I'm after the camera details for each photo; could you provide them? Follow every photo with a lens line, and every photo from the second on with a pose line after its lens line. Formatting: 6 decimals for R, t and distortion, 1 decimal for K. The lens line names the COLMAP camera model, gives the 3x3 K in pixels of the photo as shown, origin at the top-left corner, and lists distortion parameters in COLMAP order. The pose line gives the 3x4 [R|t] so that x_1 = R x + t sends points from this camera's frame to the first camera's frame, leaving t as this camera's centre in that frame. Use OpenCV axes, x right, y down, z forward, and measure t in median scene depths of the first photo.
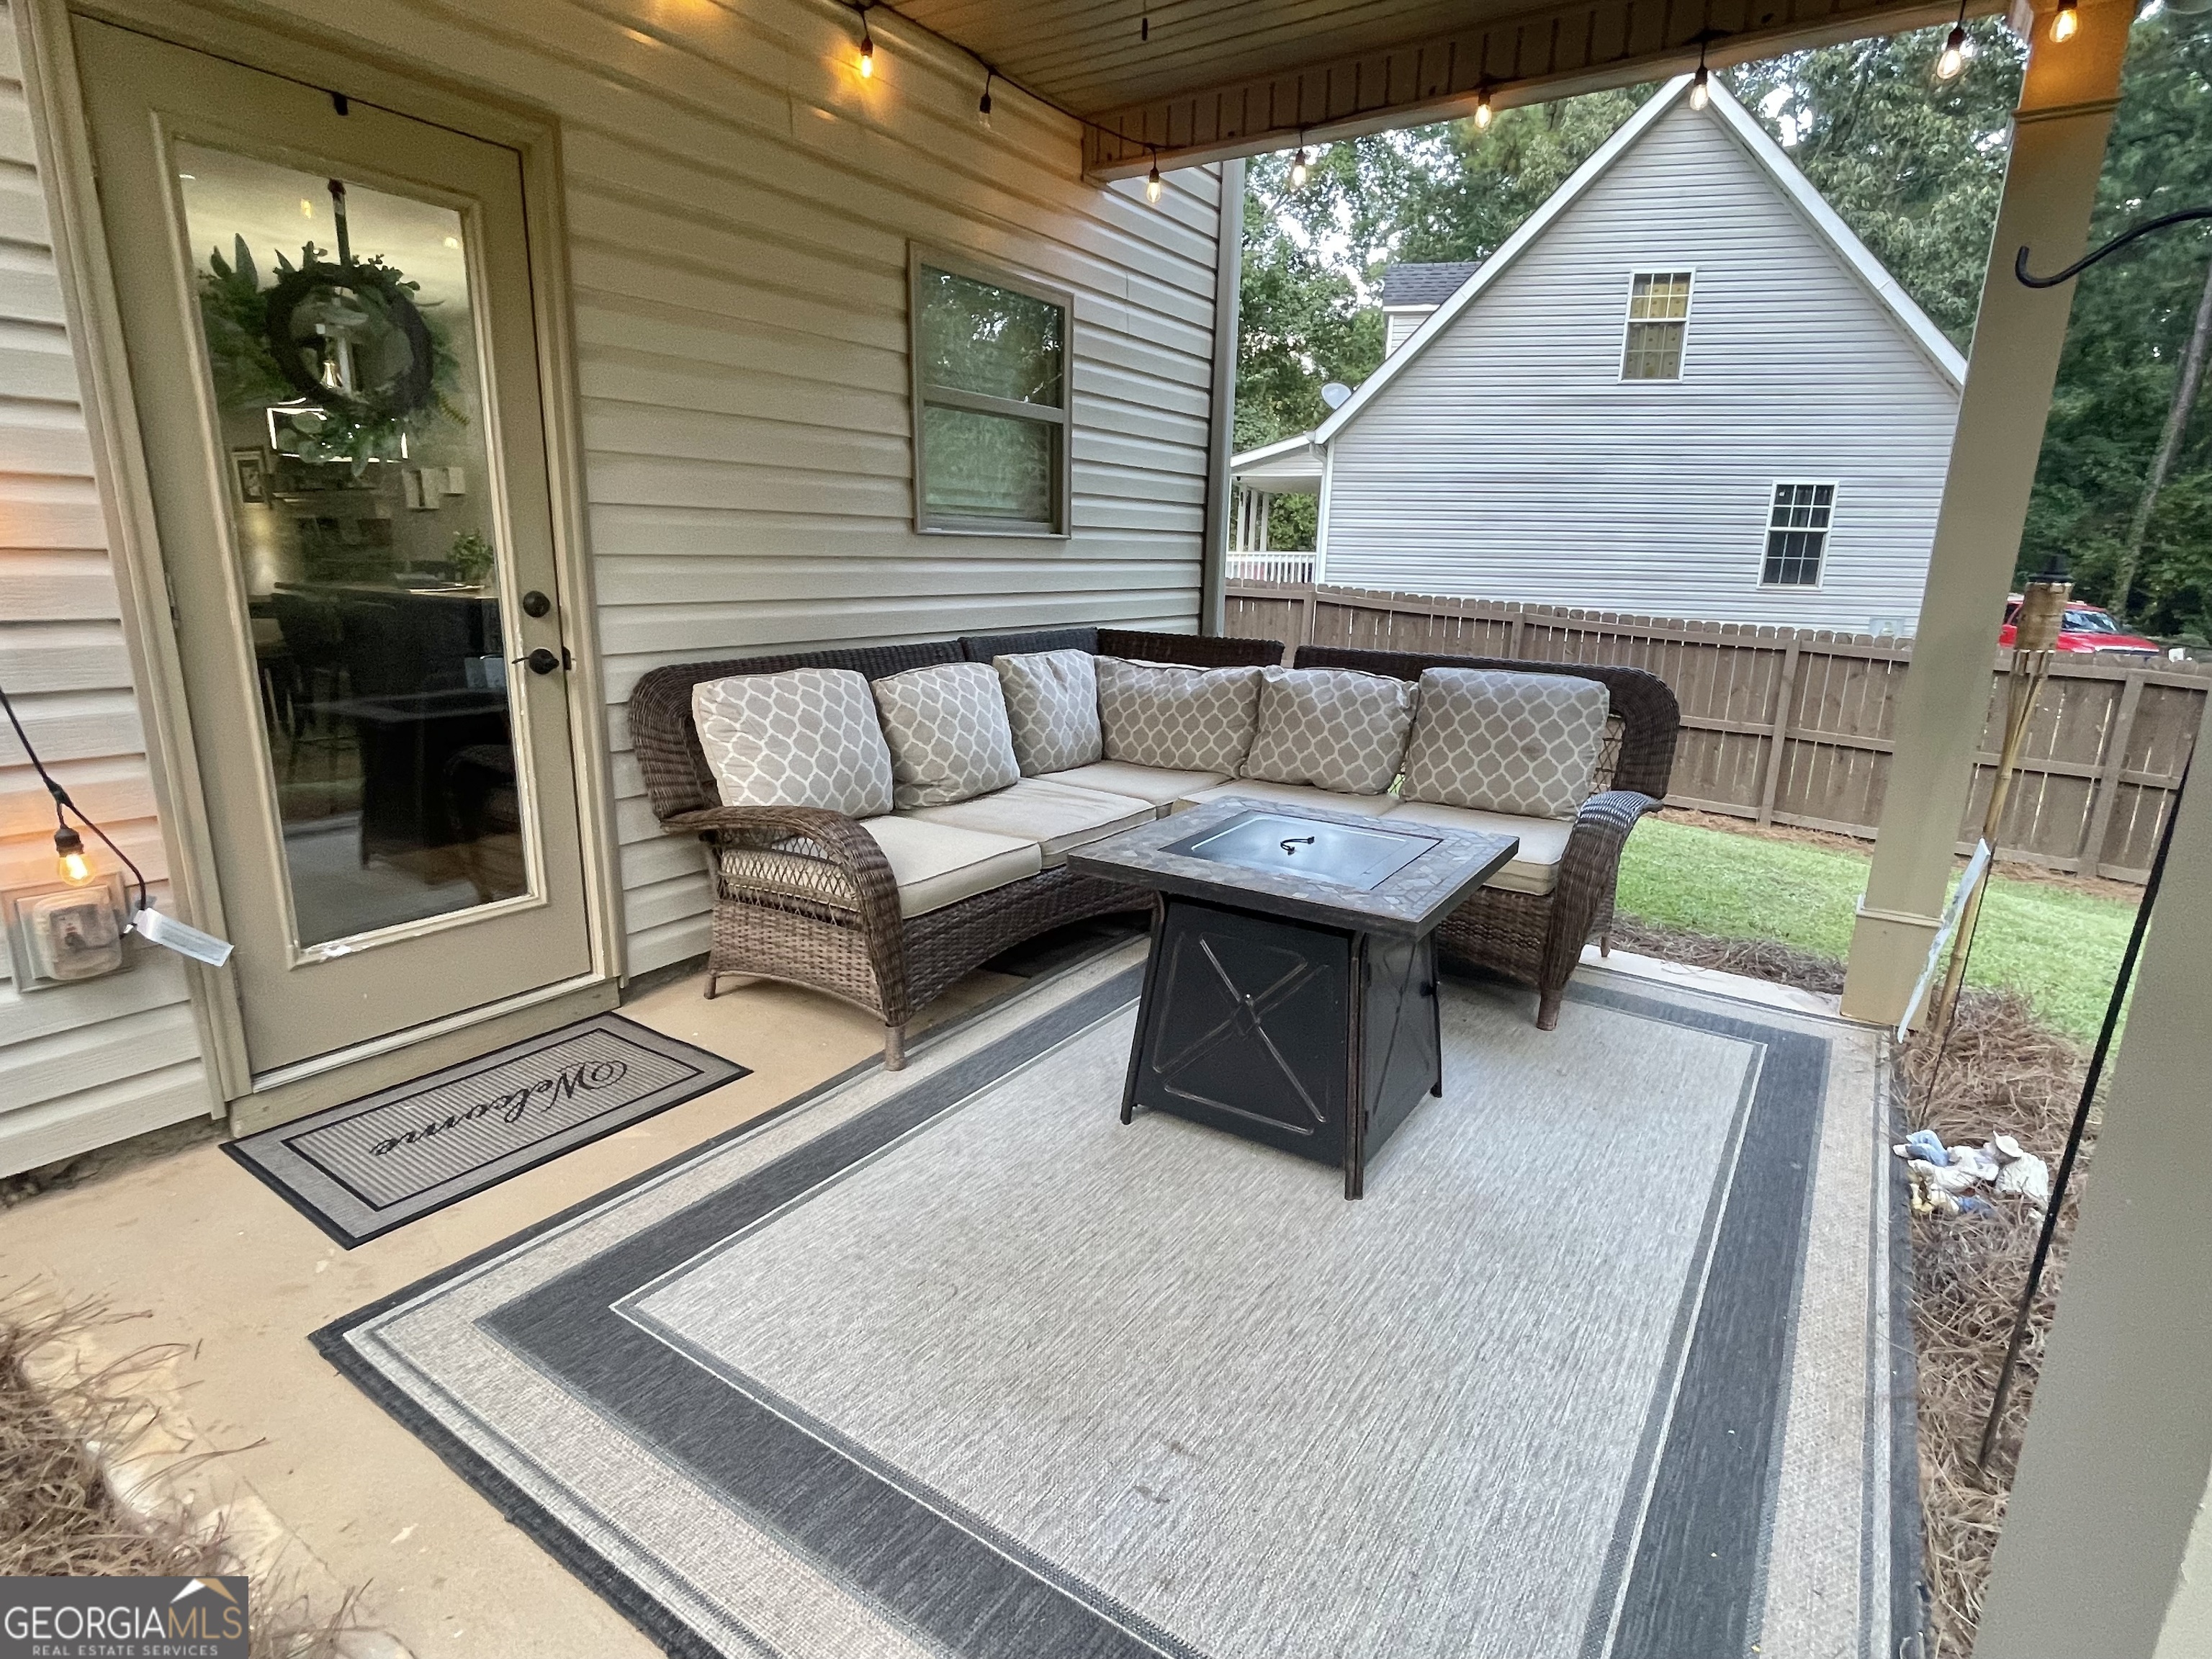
lens RADIAL K [[1149.6, 0, 1116.9], [0, 1149.6, 831.7], [0, 0, 1]] dist [-0.007071, 0.002722]
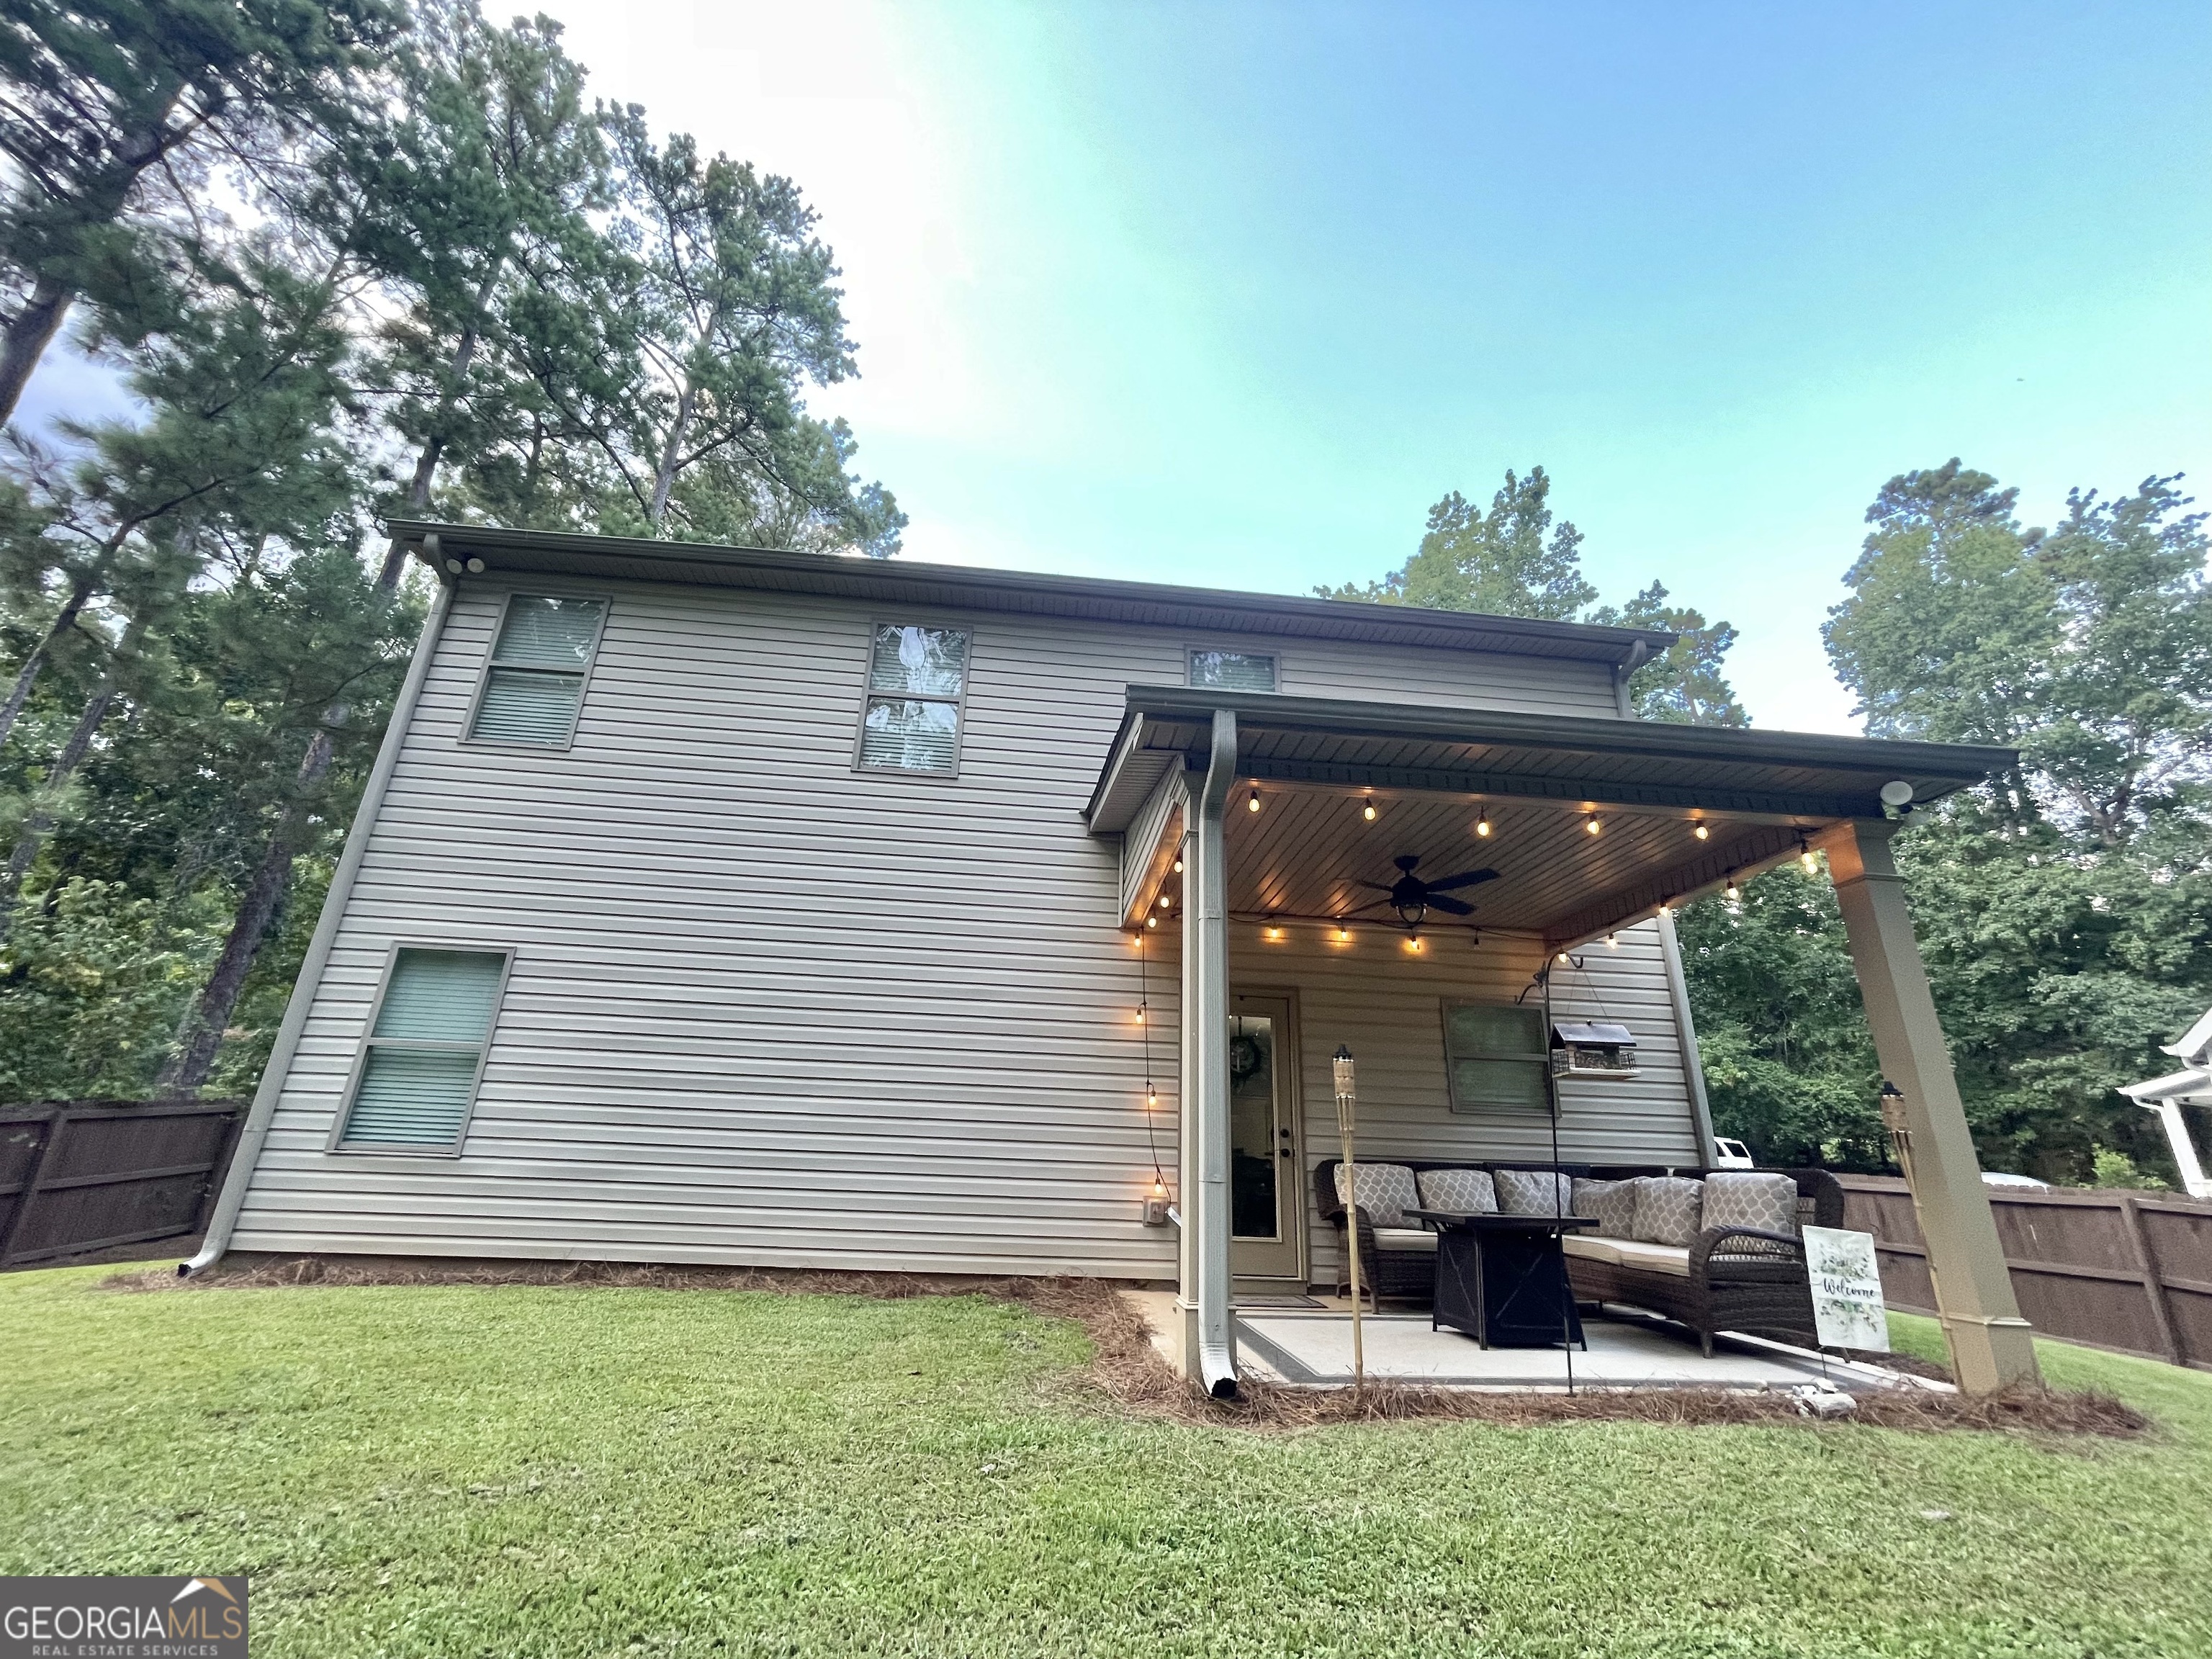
lens RADIAL K [[902.6, 0, 1113.0], [0, 902.6, 830.1], [0, 0, 1]] dist [-0.002181, 0.000241]
pose [[0.632417, -0.276867, -0.723459, 0.882755], [-0.203035, 0.842046, -0.499735, 0.313952], [0.747546, 0.462928, 0.476311, -0.654108]]
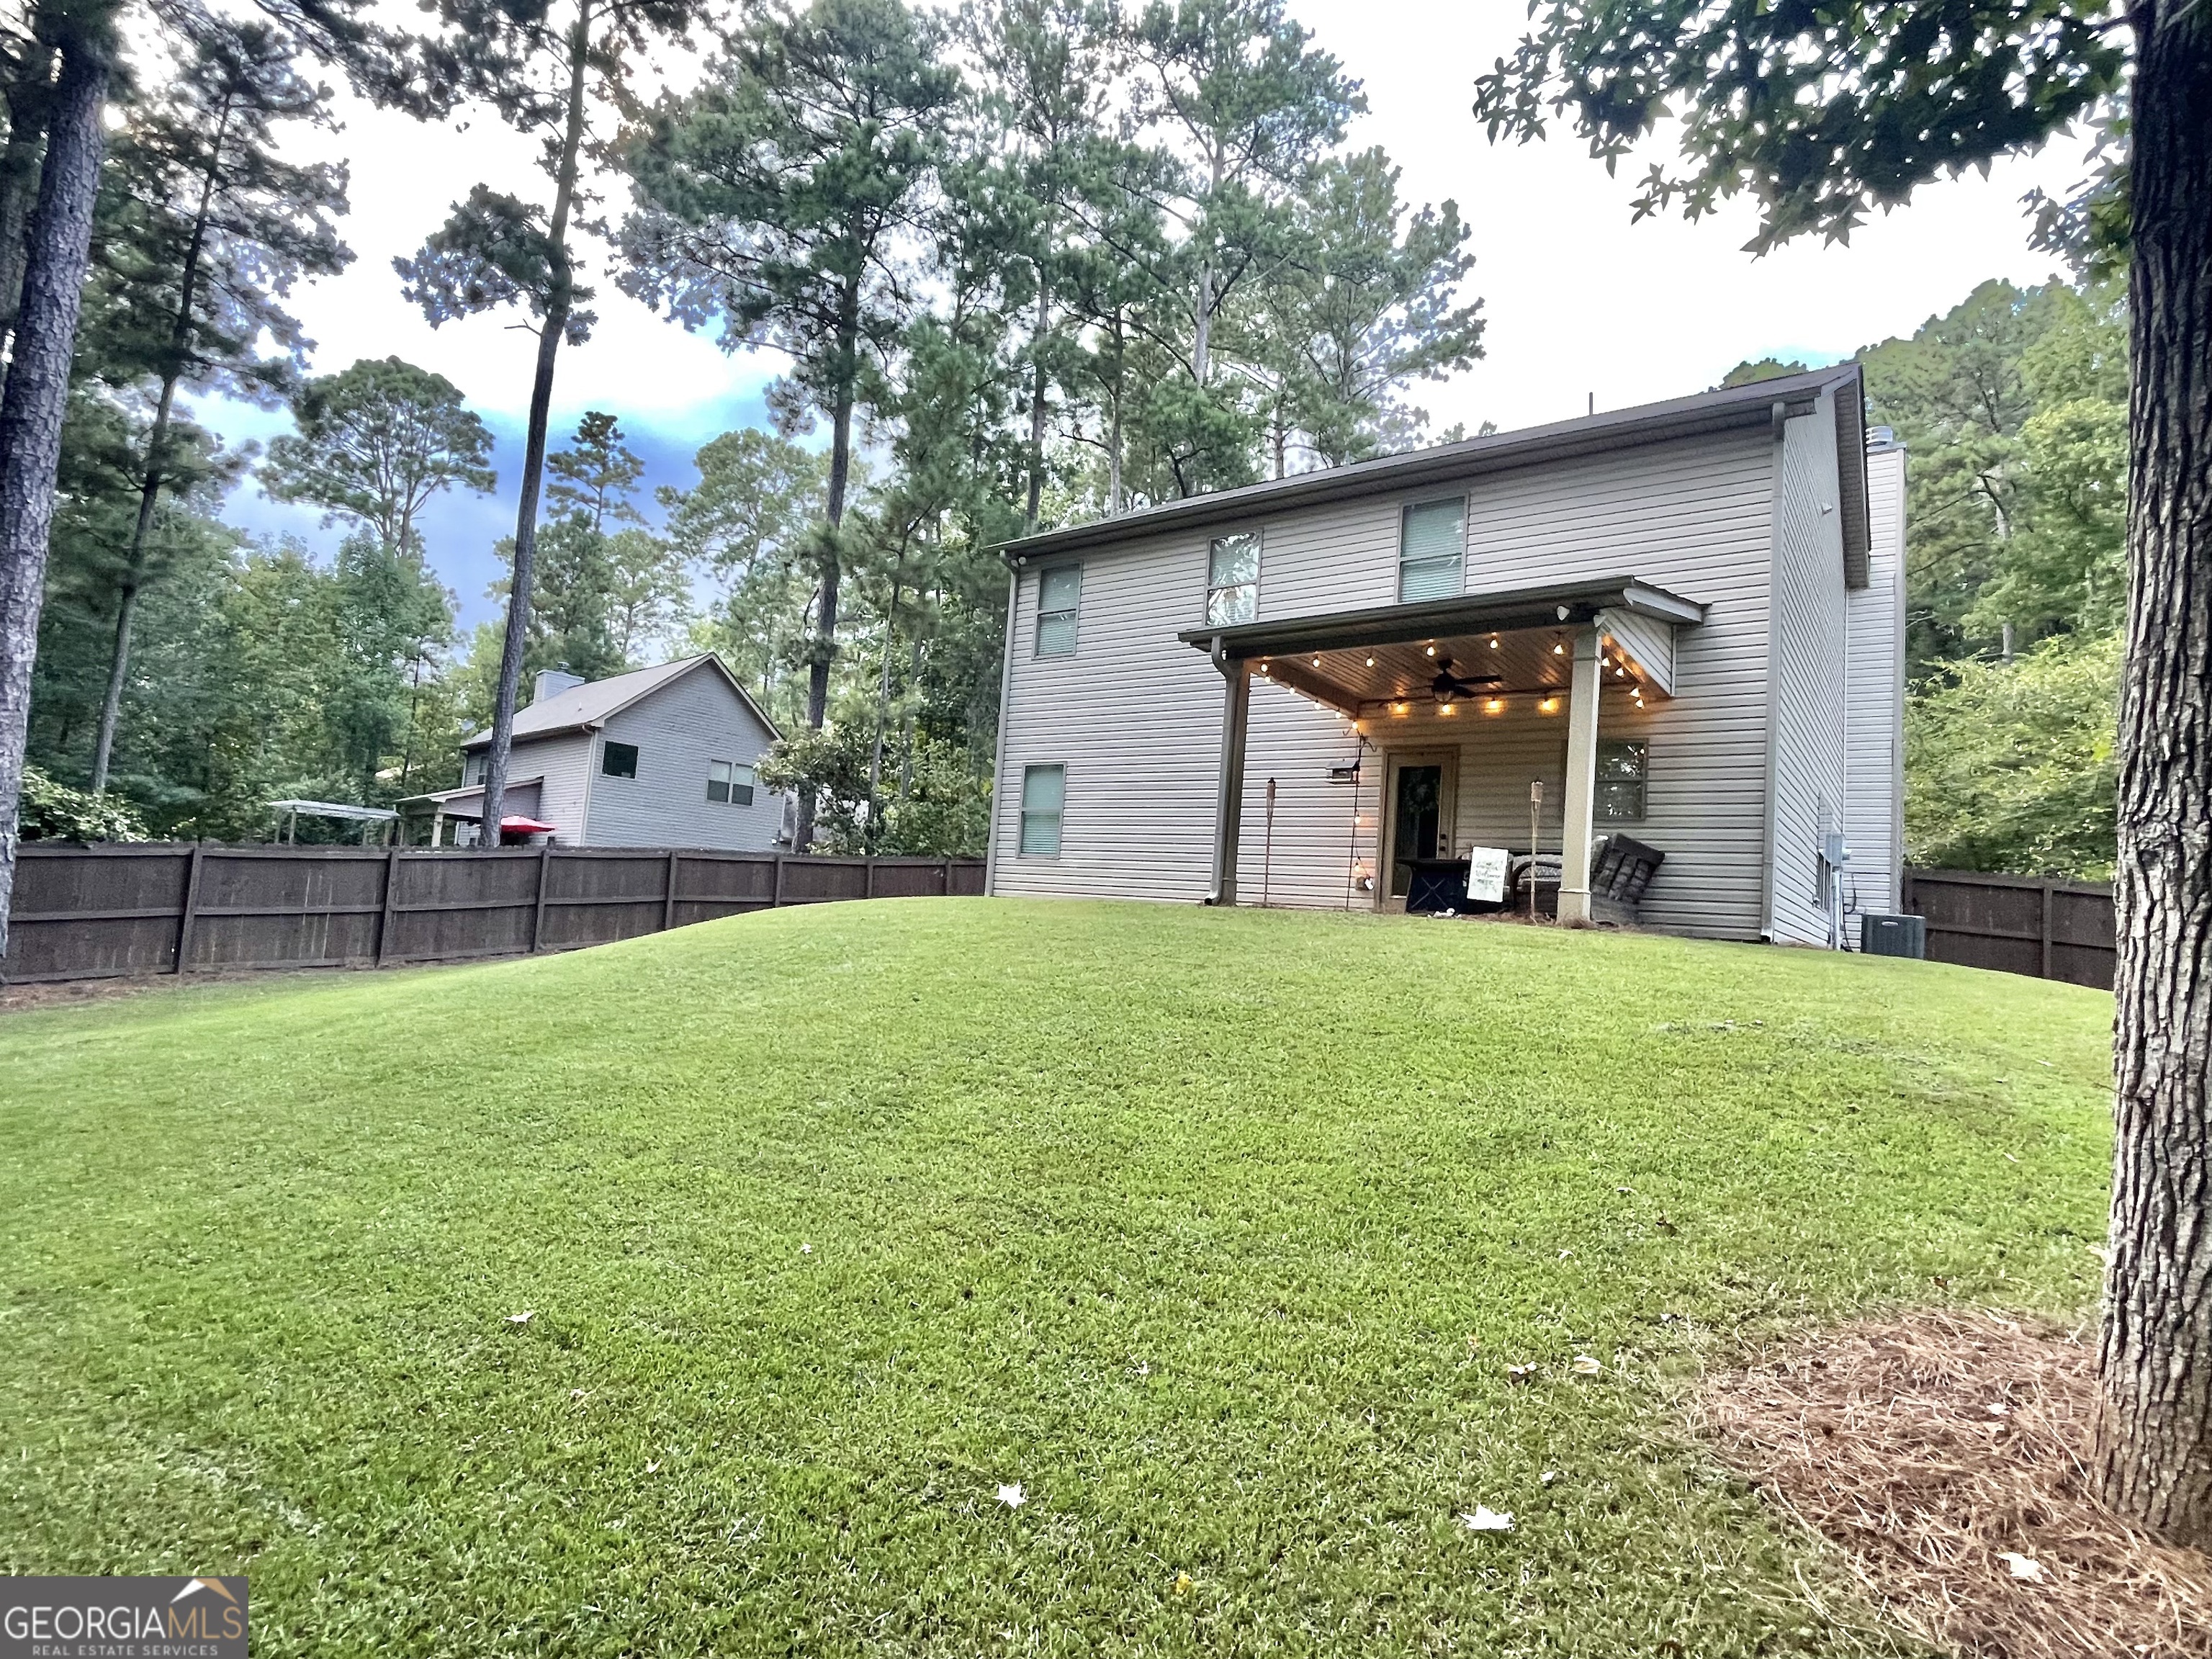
lens RADIAL K [[1149.6, 0, 1106.8], [0, 1149.6, 832.2], [0, 0, 1]] dist [-0.007071, 0.002722]
pose [[-0.052473, -0.119737, -0.991418, 3.258164], [-0.312867, 0.944775, -0.097544, 0.520614], [0.948346, 0.305064, -0.087037, 0.054977]]
